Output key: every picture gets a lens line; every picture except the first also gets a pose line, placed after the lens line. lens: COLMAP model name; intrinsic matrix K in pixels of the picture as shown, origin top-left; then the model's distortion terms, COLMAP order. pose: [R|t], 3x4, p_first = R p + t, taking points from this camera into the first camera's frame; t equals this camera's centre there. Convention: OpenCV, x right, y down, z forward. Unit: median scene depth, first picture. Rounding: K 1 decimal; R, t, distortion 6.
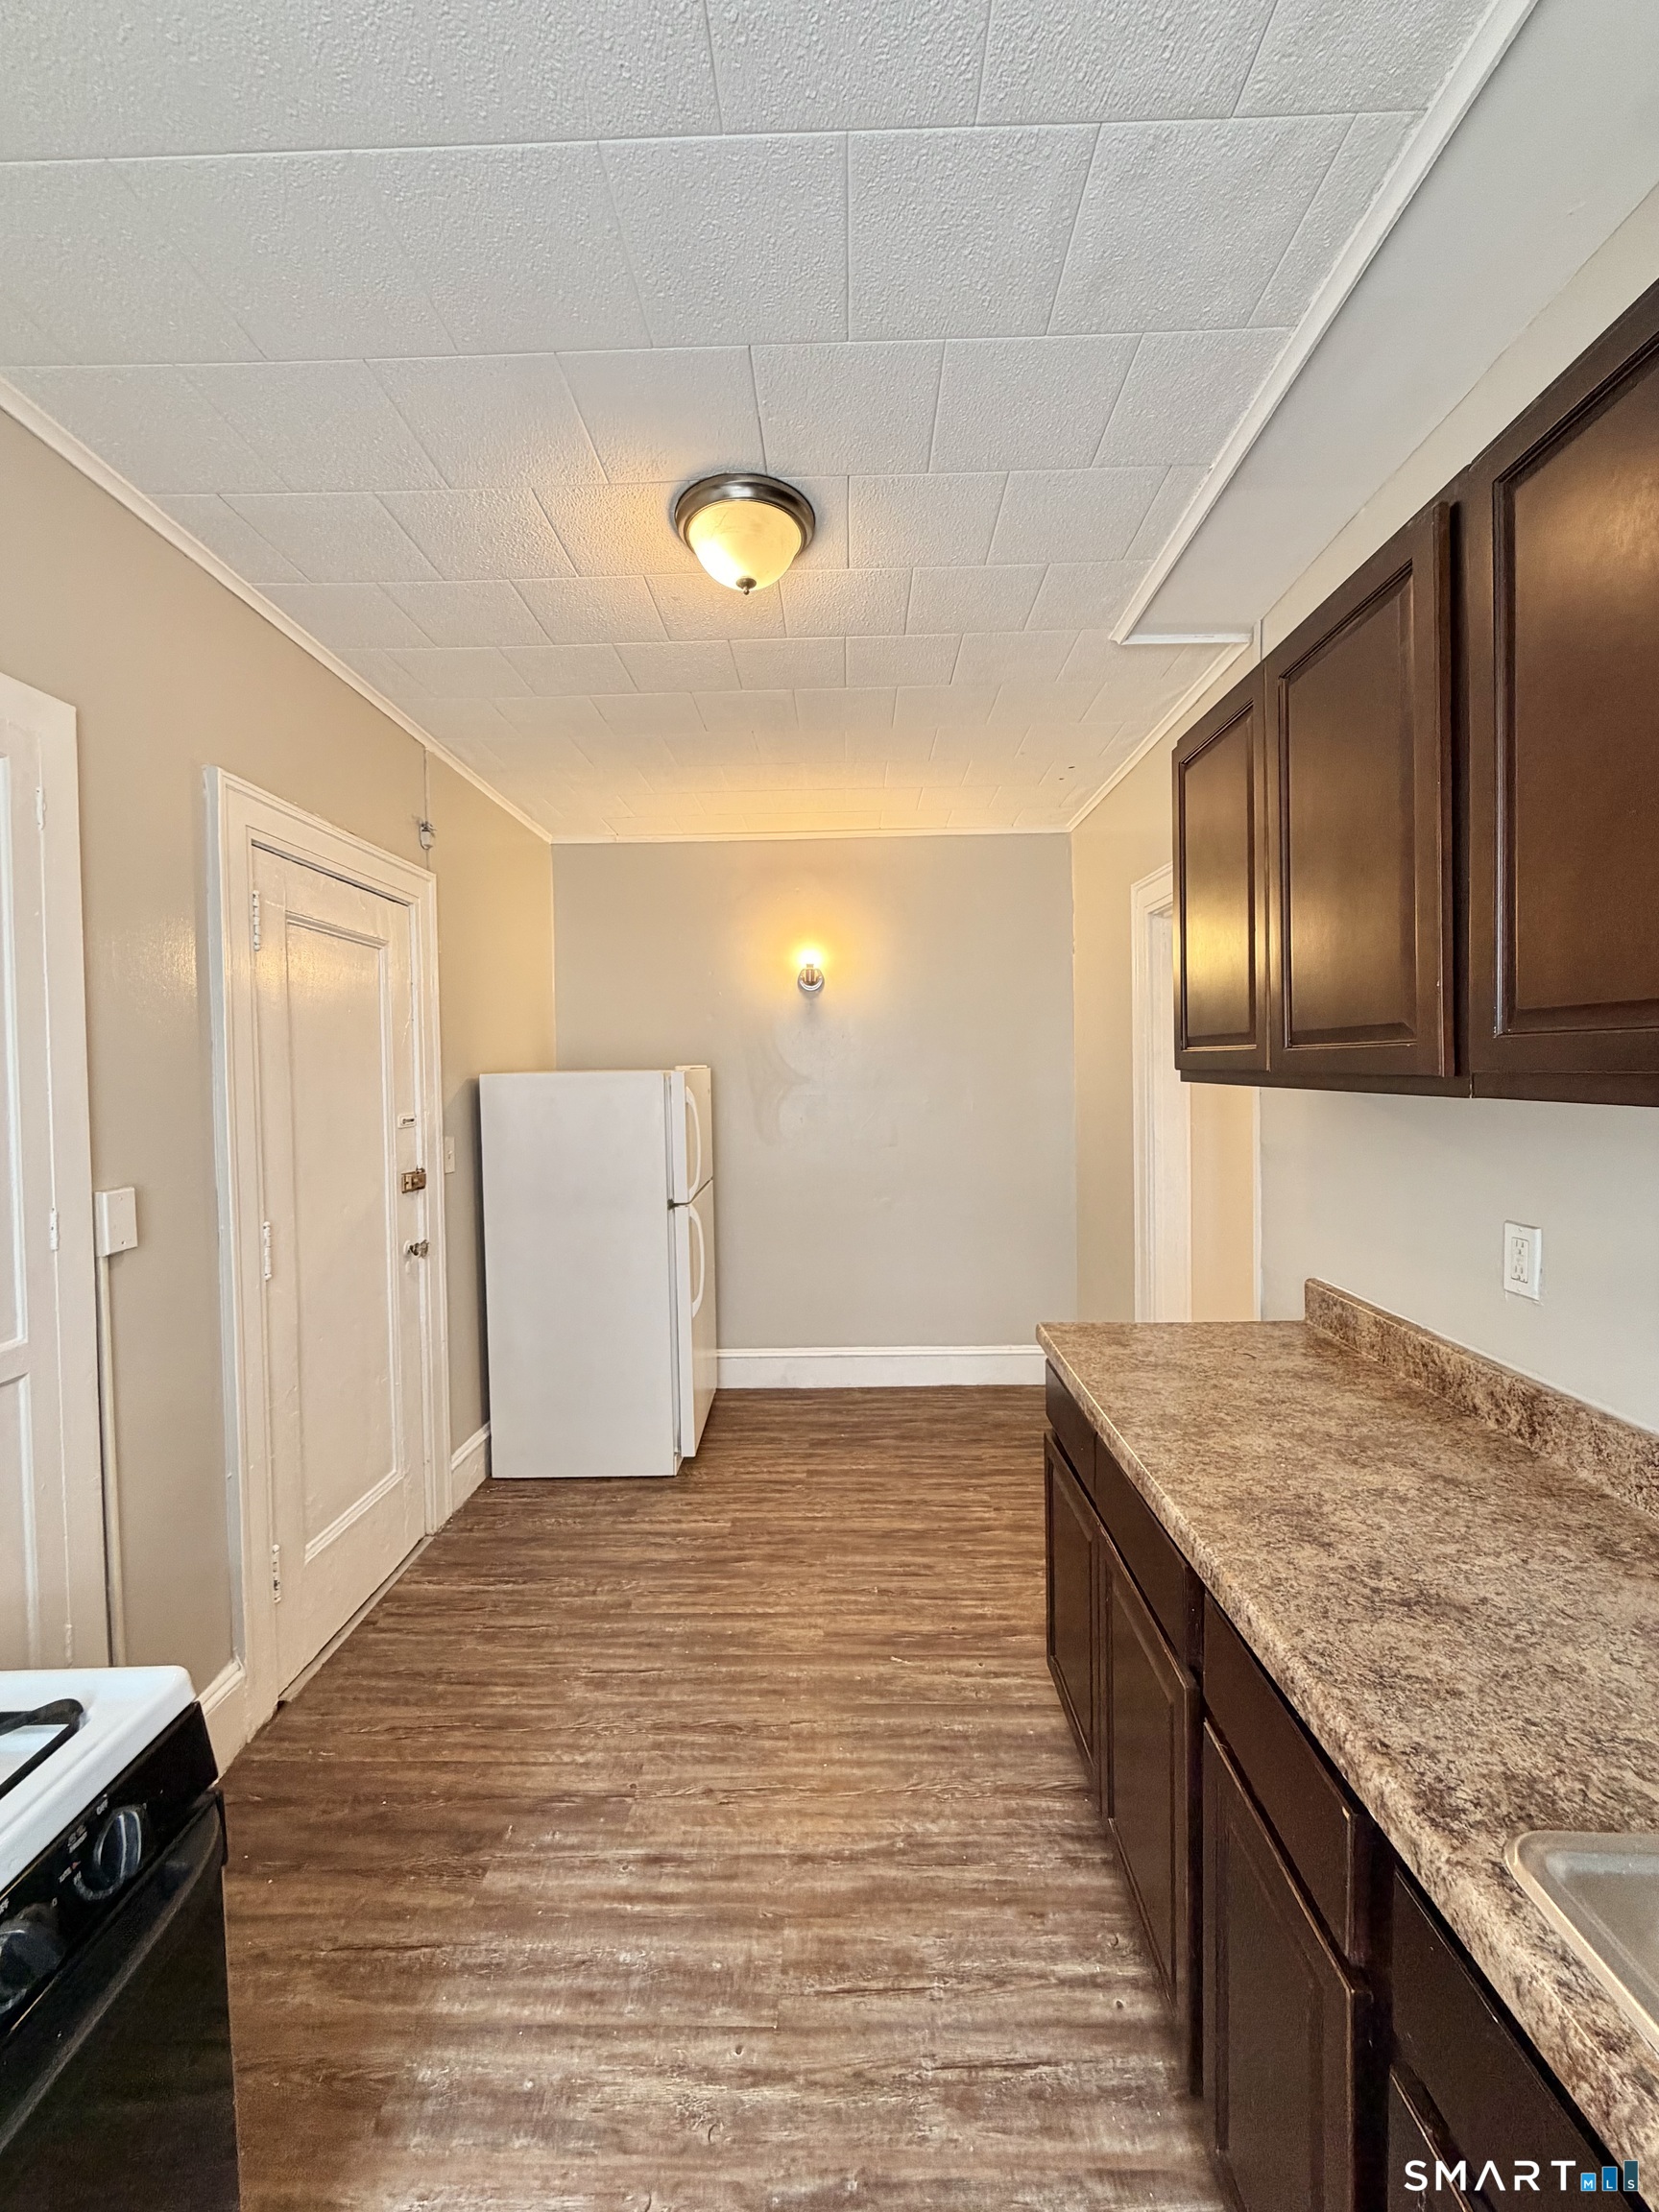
lens RADIAL K [[882.8, 0, 826.1], [0, 882.8, 1097.7], [0, 0, 1]] dist [0.000819, 0.000191]
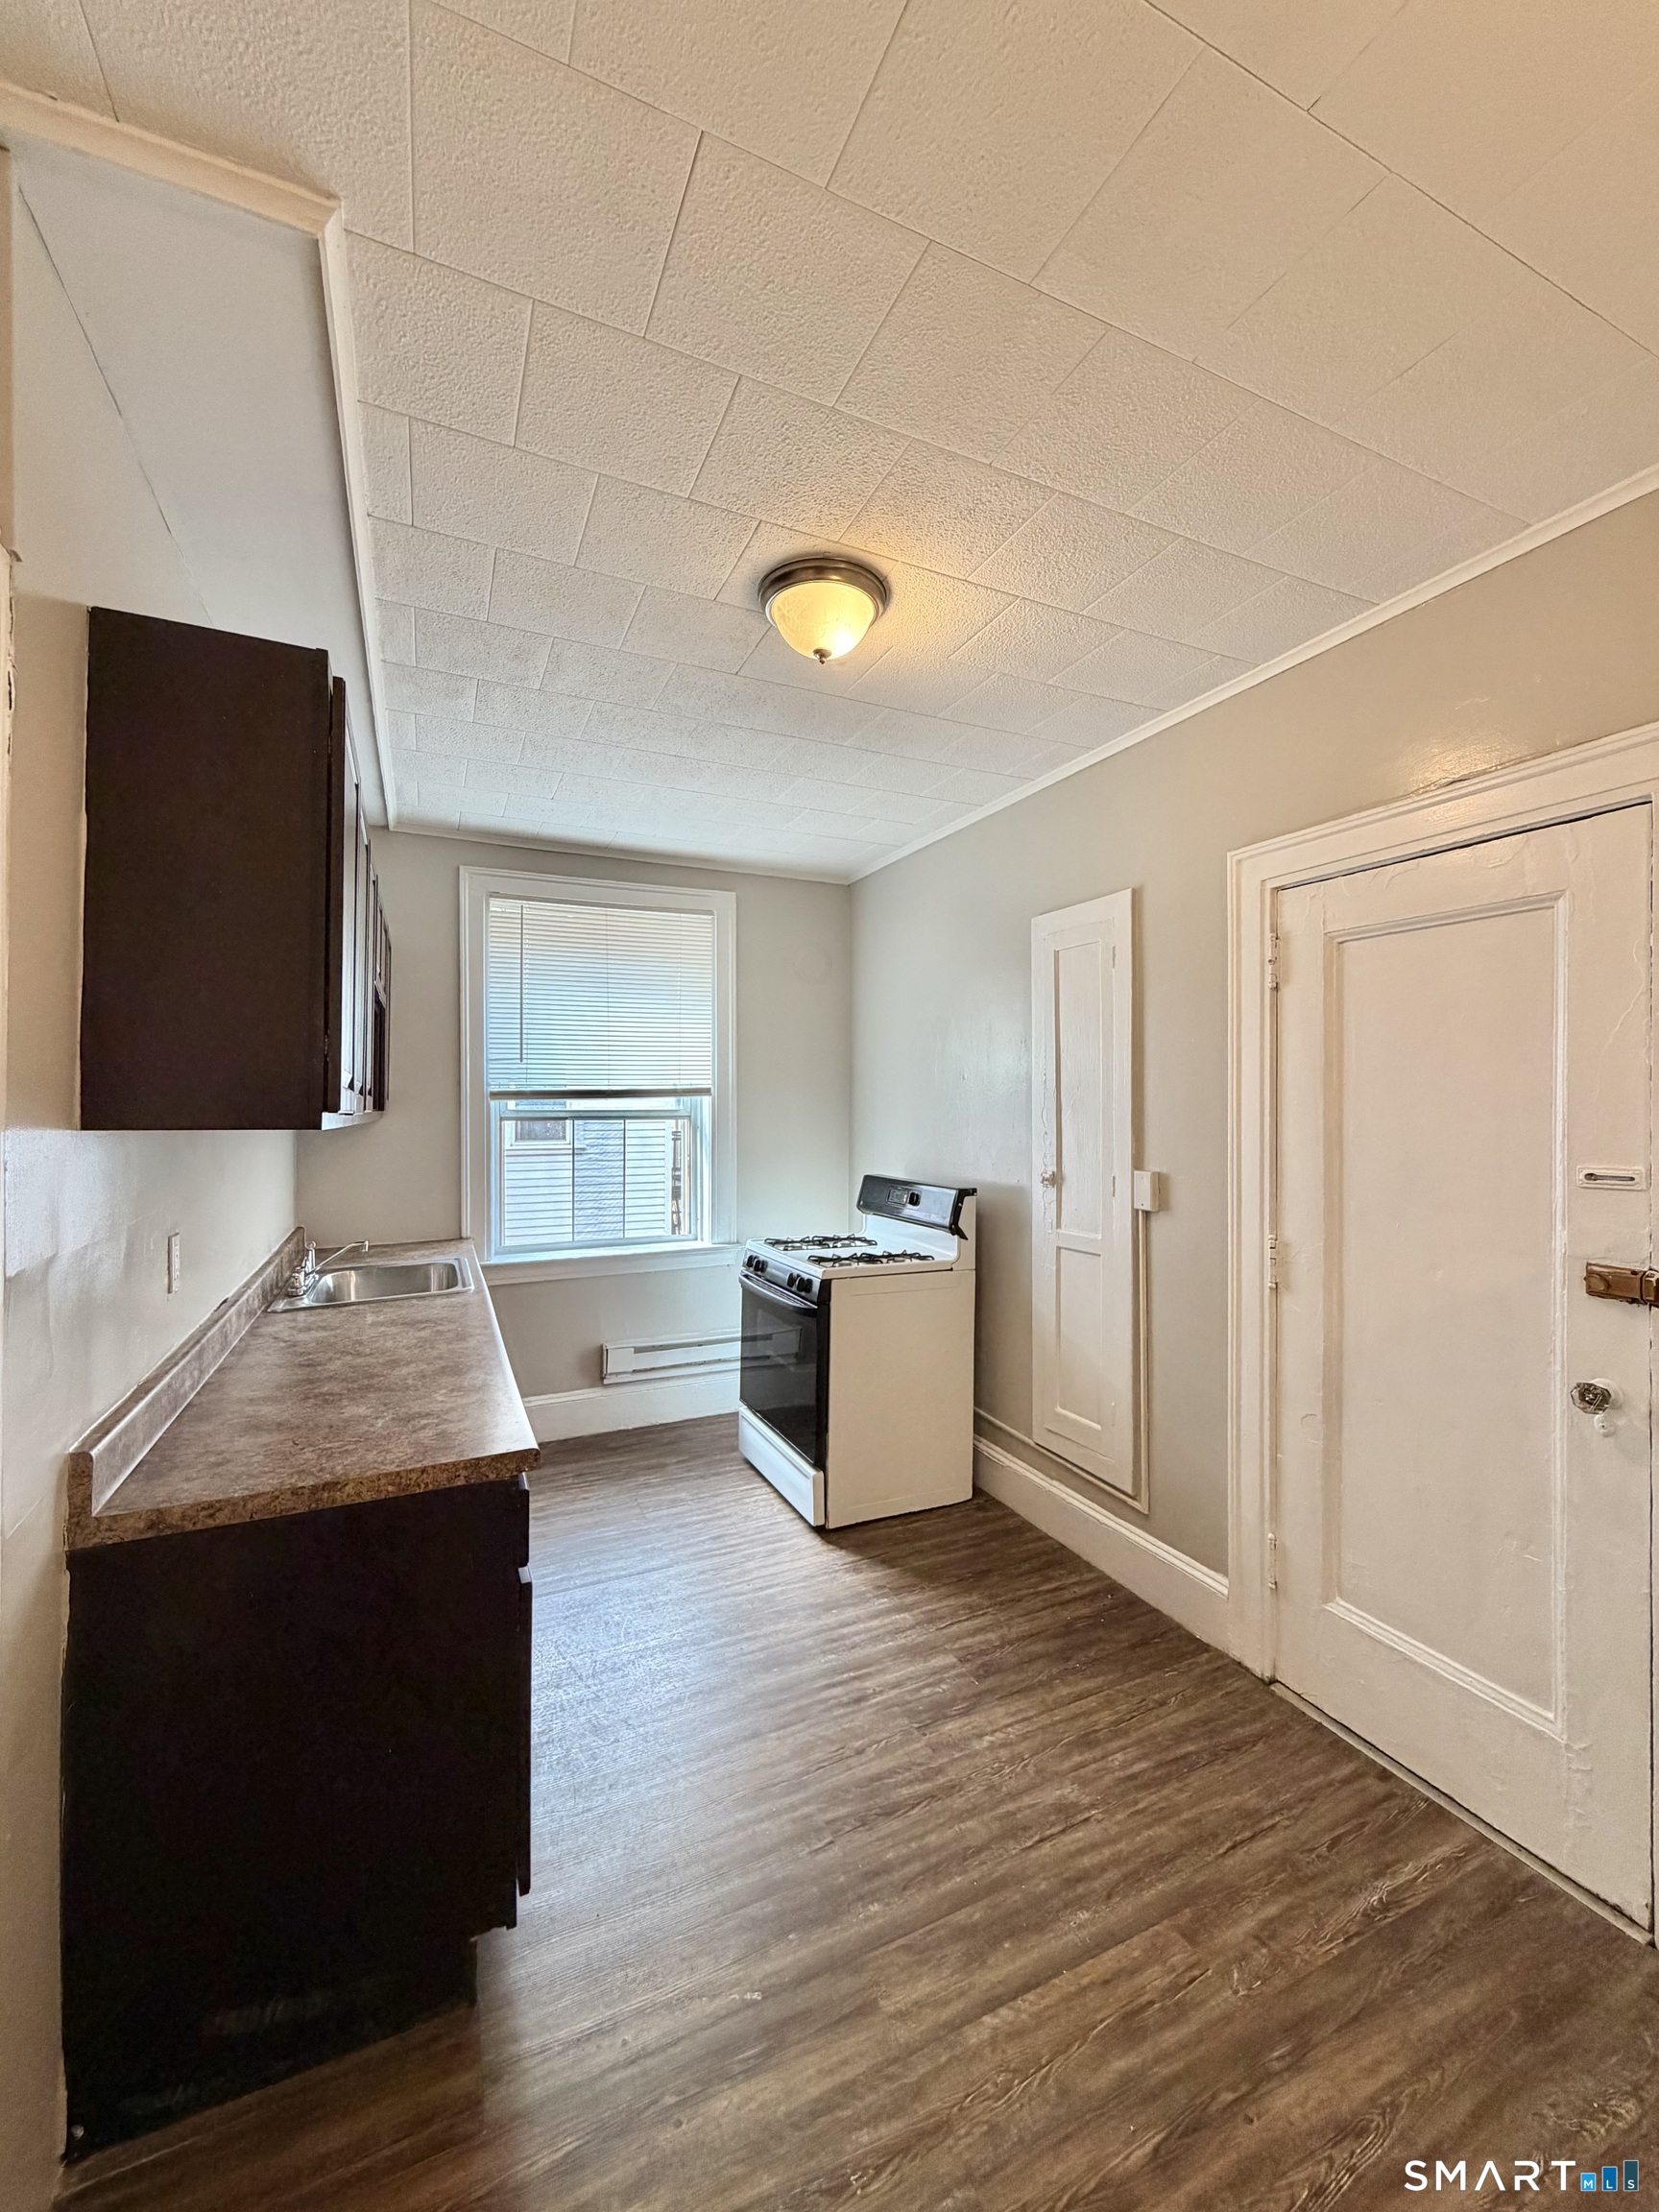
lens RADIAL K [[882.8, 0, 828.0], [0, 882.8, 1101.5], [0, 0, 1]] dist [0.000819, 0.000191]
pose [[-0.898990, 0.015094, -0.437709, 0.359712], [0.002499, 0.999566, 0.029337, -0.061908], [0.437963, 0.025280, -0.898638, 1.868010]]
